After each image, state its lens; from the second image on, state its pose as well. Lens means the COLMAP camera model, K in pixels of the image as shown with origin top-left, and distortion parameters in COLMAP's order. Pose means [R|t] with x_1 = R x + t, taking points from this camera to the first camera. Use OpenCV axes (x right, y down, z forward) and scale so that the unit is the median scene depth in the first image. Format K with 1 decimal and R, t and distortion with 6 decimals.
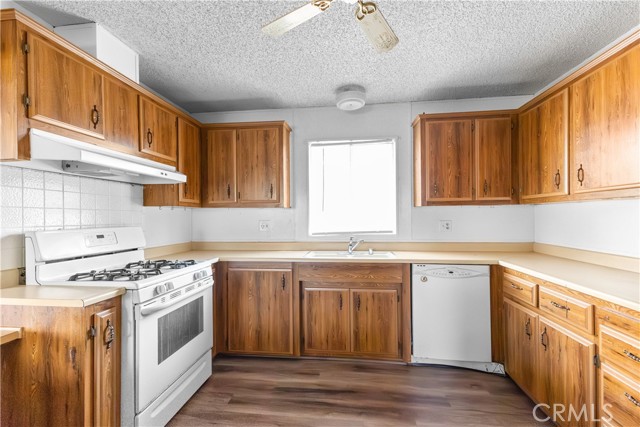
lens RADIAL K [[280.5, 0, 321.3], [0, 280.5, 216.0], [0, 0, 1]] dist [0.010876, -0.001704]
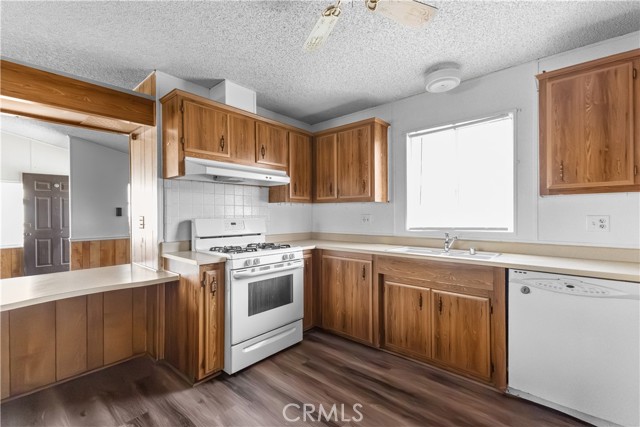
lens RADIAL K [[280.5, 0, 321.0], [0, 280.5, 214.0], [0, 0, 1]] dist [0.010876, -0.001704]
pose [[0.824551, 0.003292, -0.565778, 0.329126], [-0.001395, 0.999992, 0.003785, 0.012928], [0.565786, -0.002332, 0.824549, 0.043979]]
